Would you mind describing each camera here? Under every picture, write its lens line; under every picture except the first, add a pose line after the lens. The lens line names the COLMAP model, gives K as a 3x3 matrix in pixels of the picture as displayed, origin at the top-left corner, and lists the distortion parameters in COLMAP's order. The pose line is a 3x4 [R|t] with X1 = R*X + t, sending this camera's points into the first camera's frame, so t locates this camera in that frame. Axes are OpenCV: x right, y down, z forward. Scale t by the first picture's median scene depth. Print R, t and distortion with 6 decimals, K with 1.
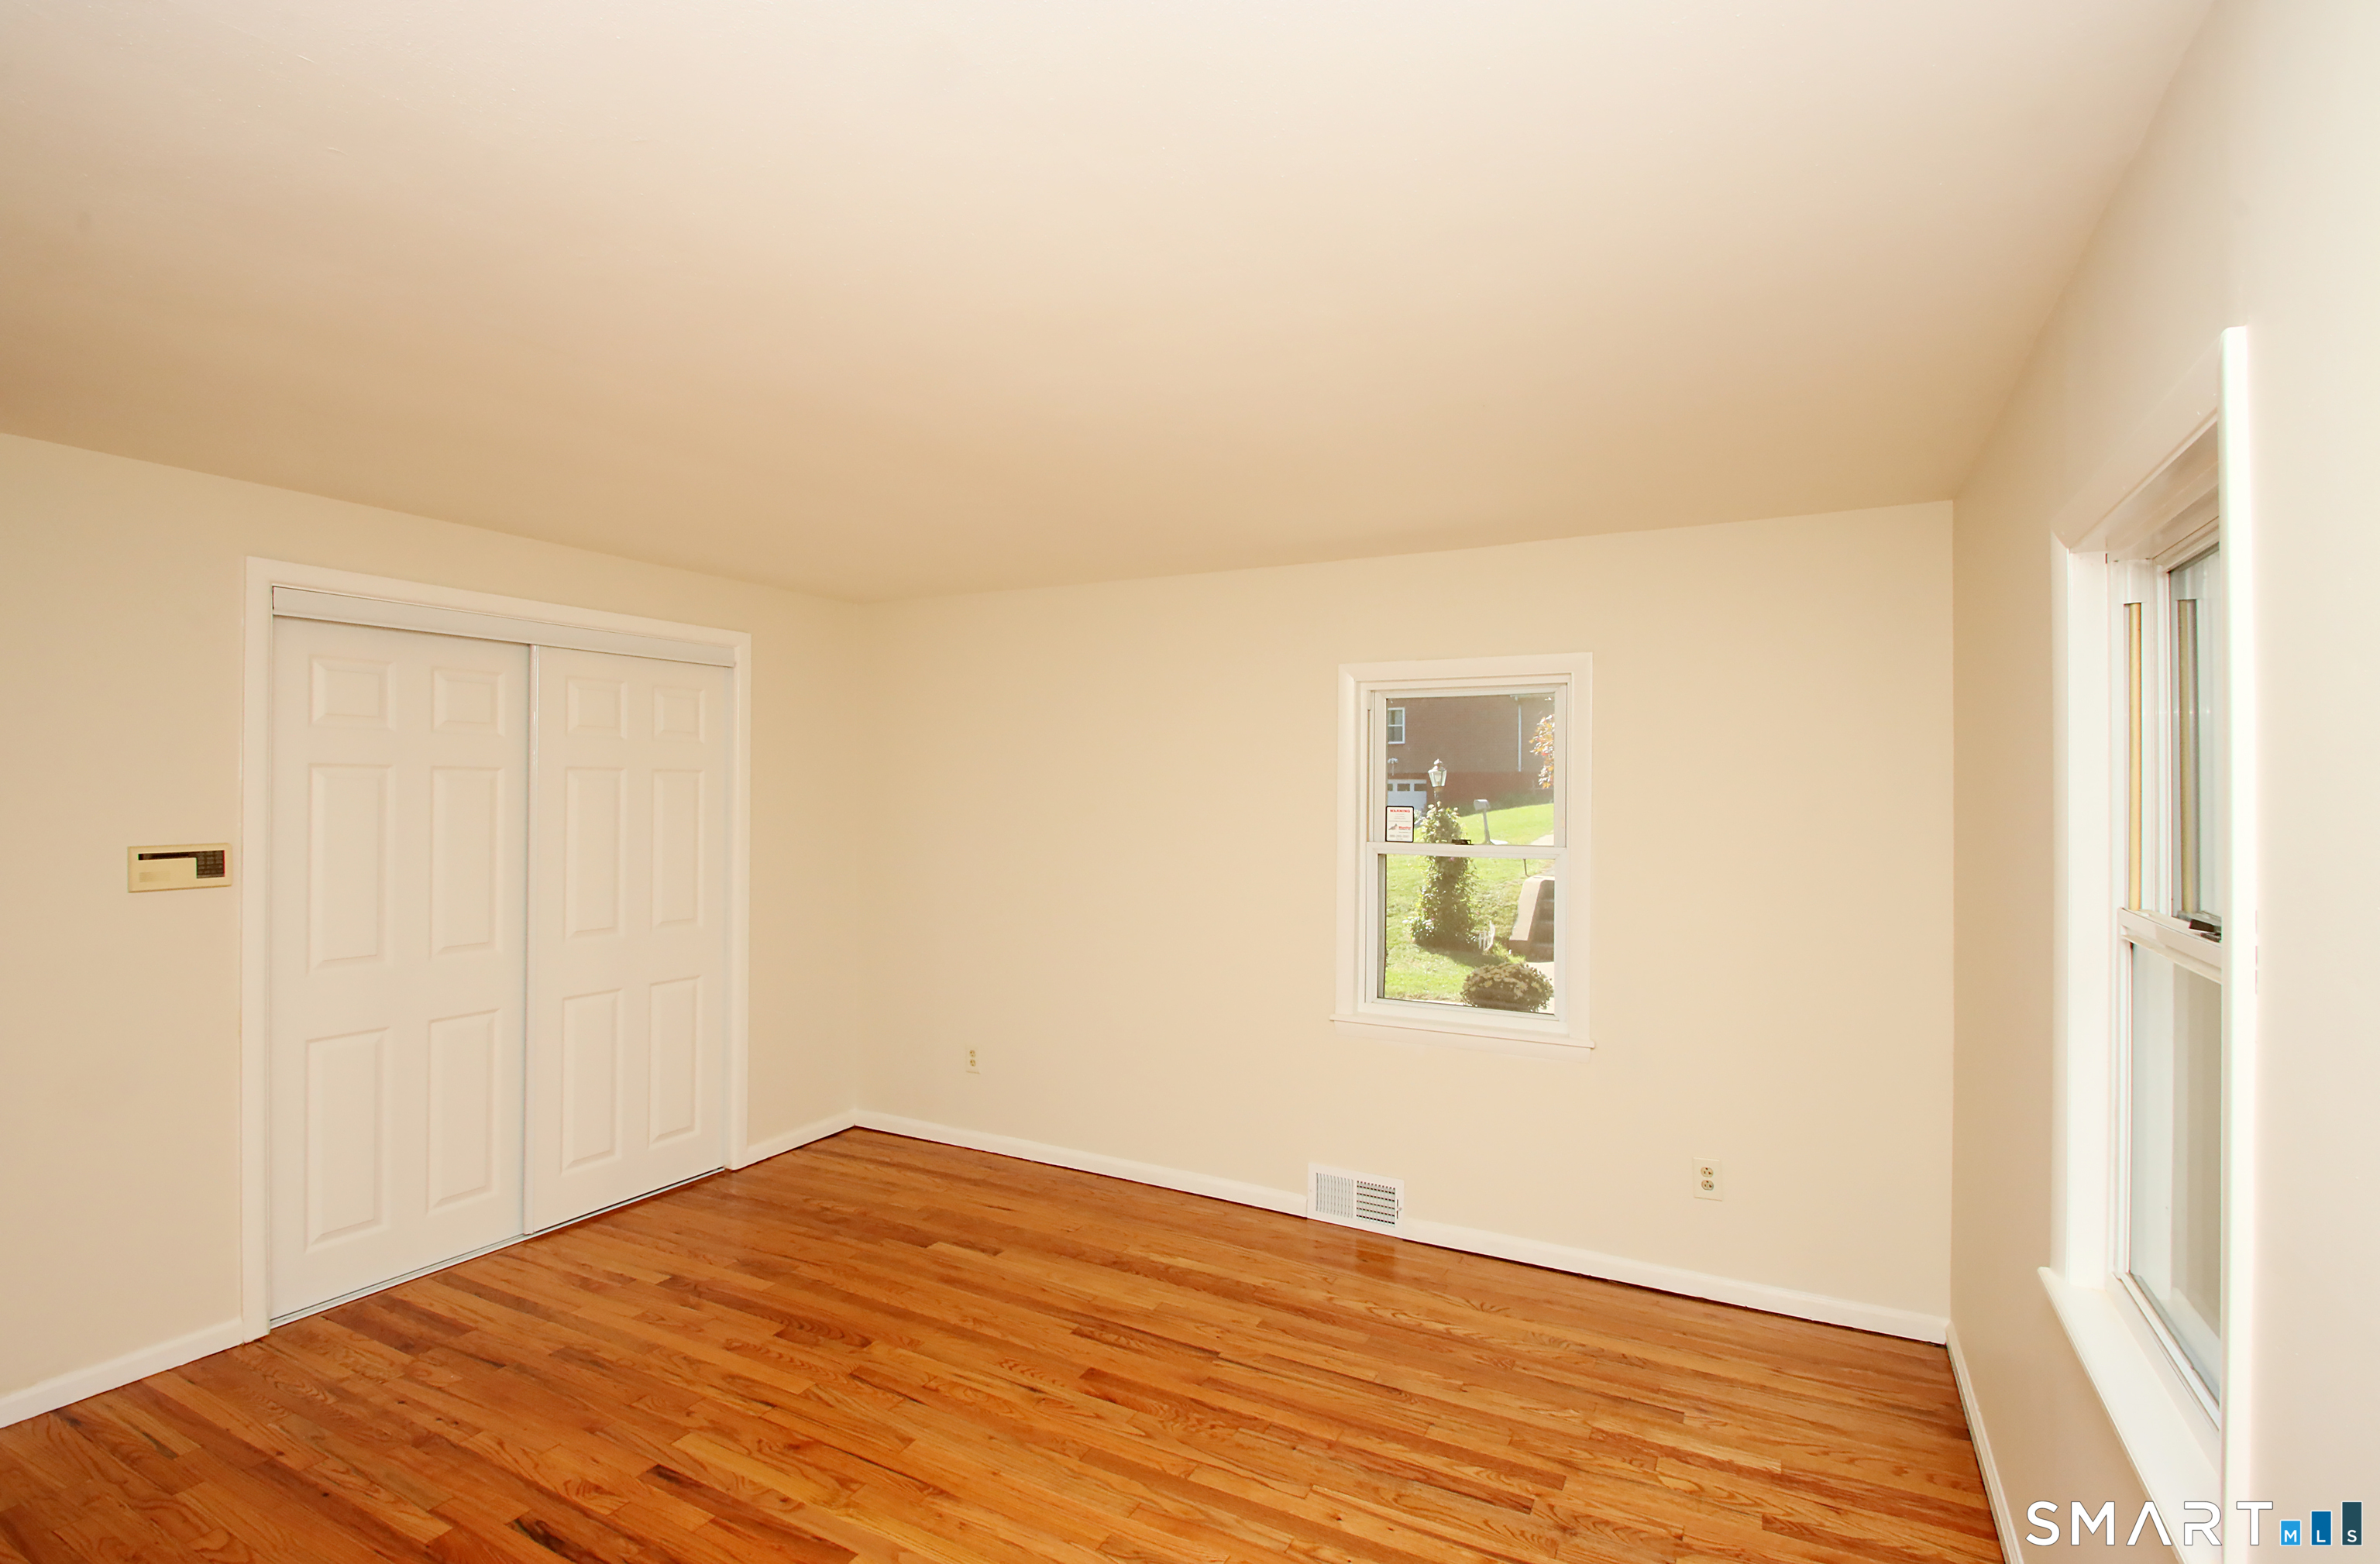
lens RADIAL K [[1136.2, 0, 1221.4], [0, 1136.2, 781.7], [0, 0, 1]] dist [0.020452, -0.022034]
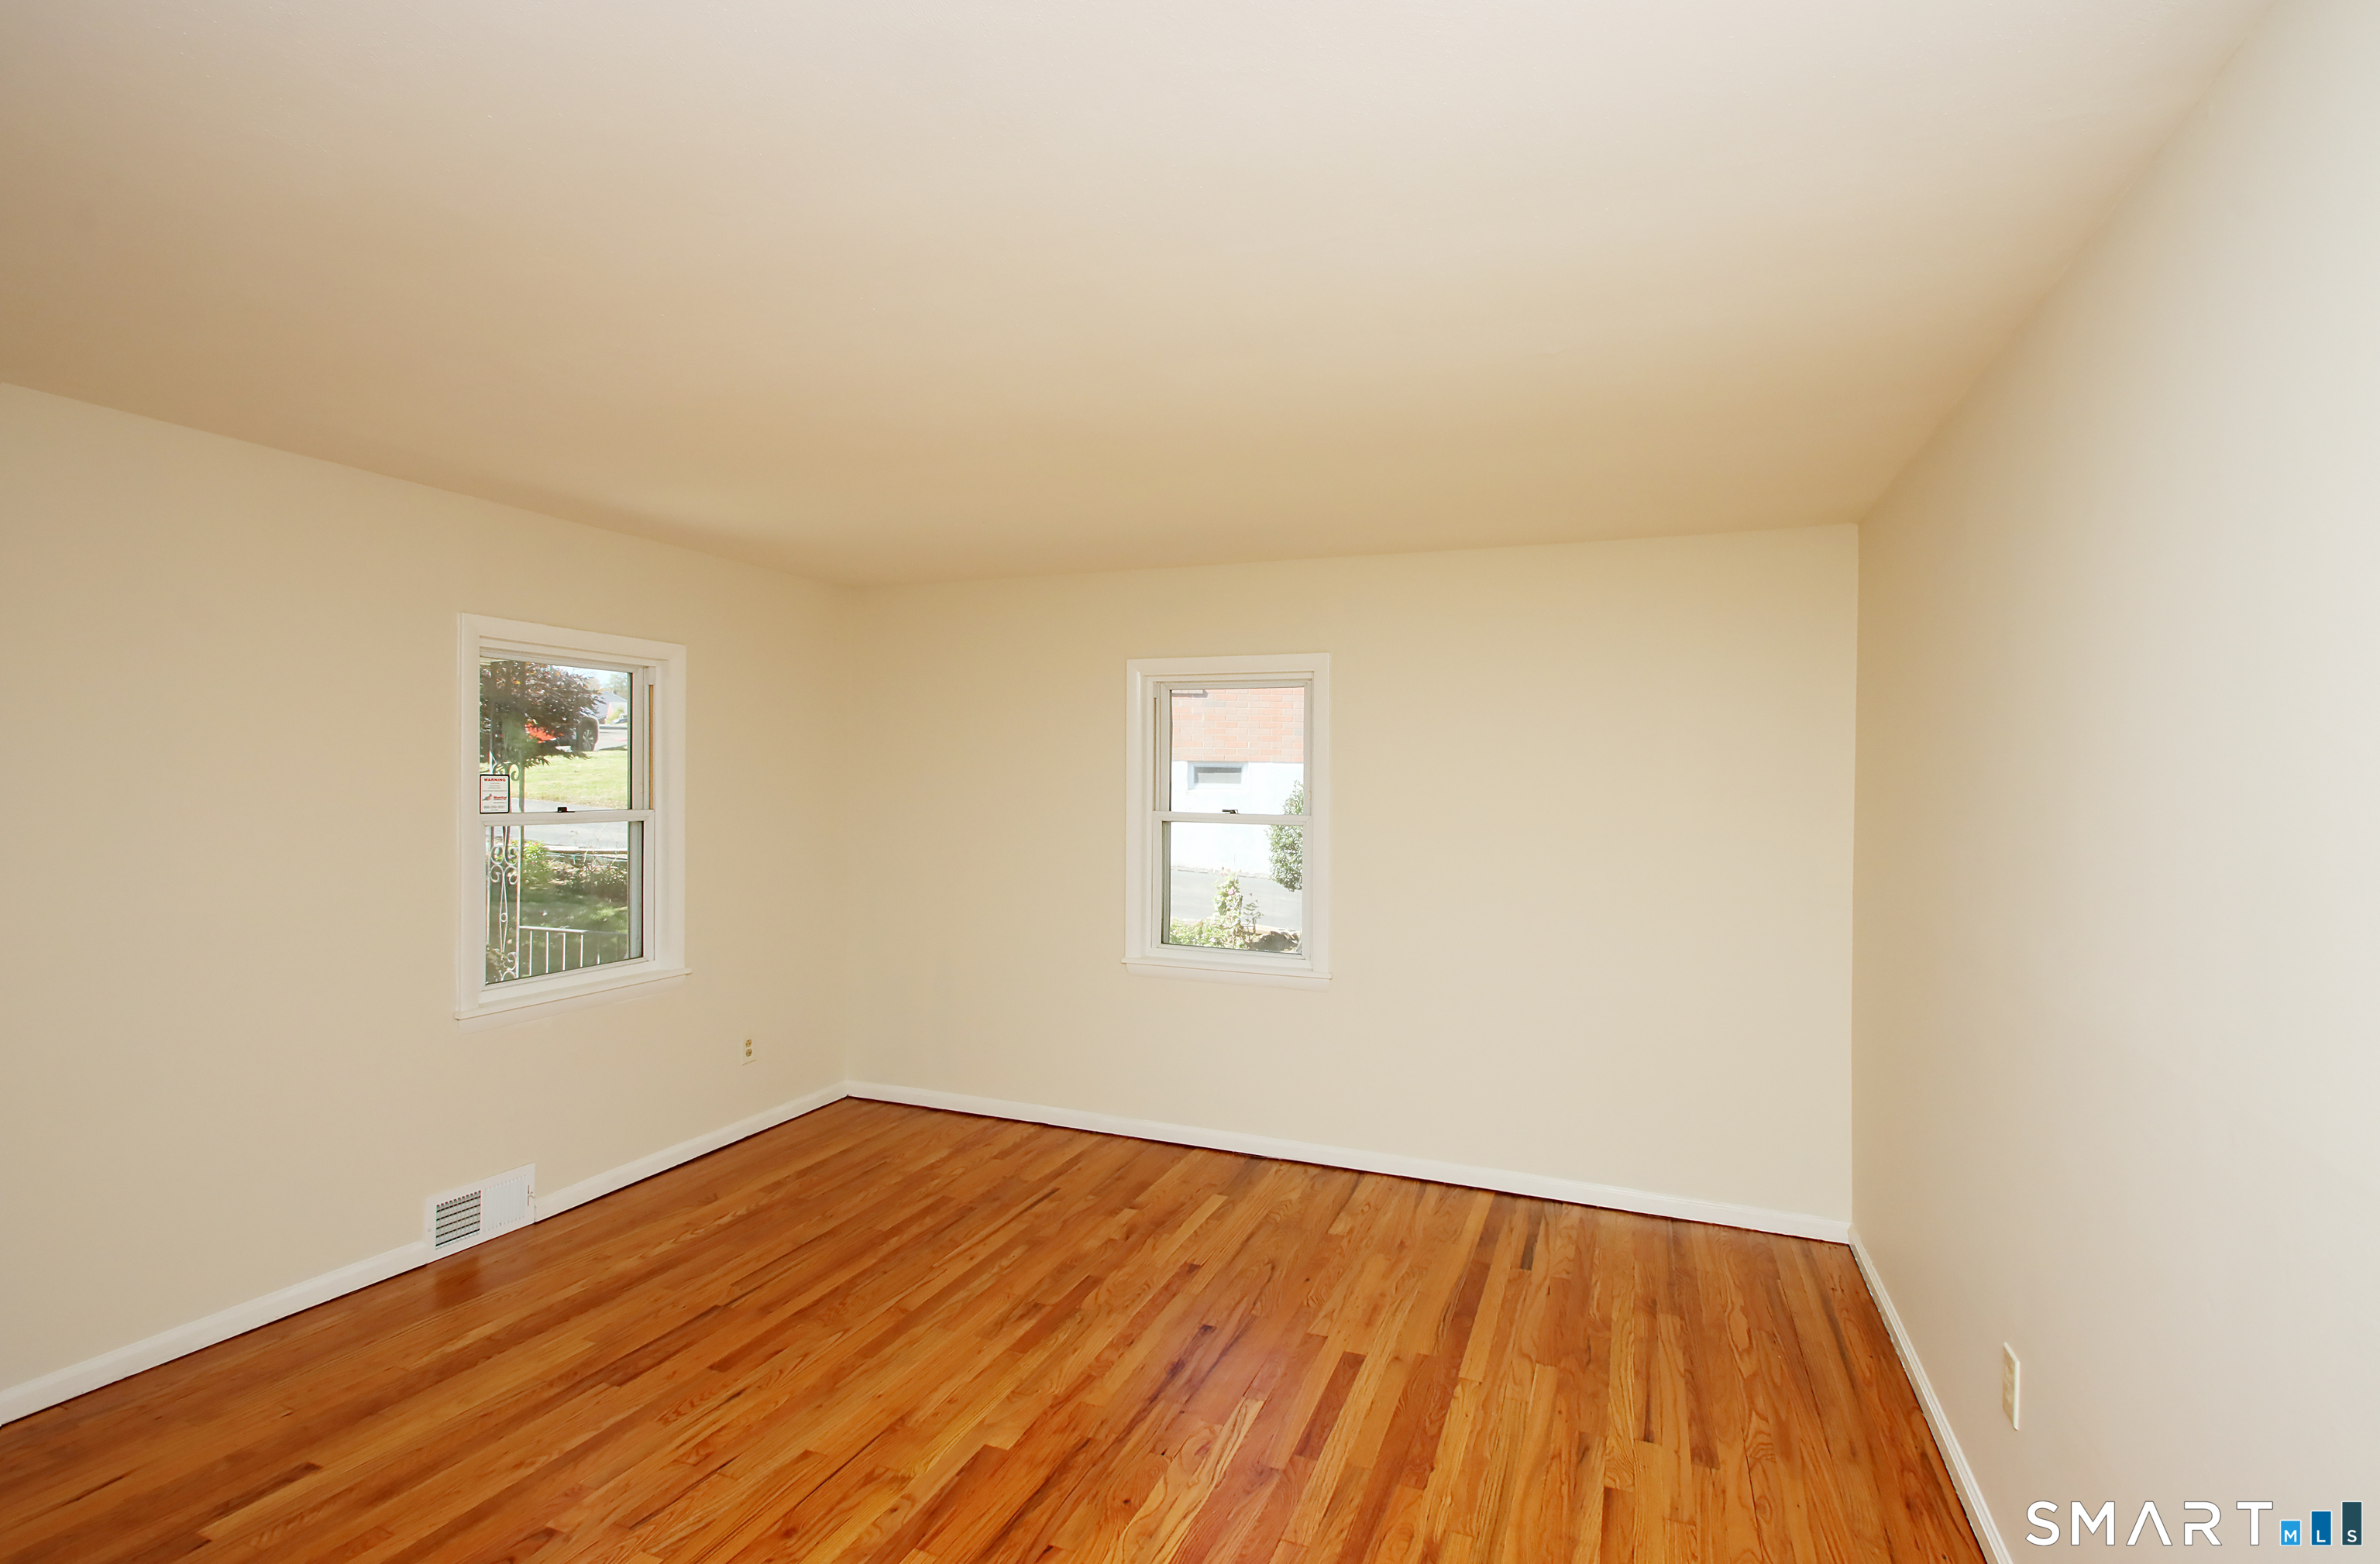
lens RADIAL K [[1136.2, 0, 1221.4], [0, 1136.2, 781.7], [0, 0, 1]] dist [0.020452, -0.022034]
pose [[-0.136329, -0.013330, 0.990574, -1.079712], [-0.016425, 0.999802, 0.011194, 0.009107], [-0.990527, -0.014744, -0.136521, 0.696257]]
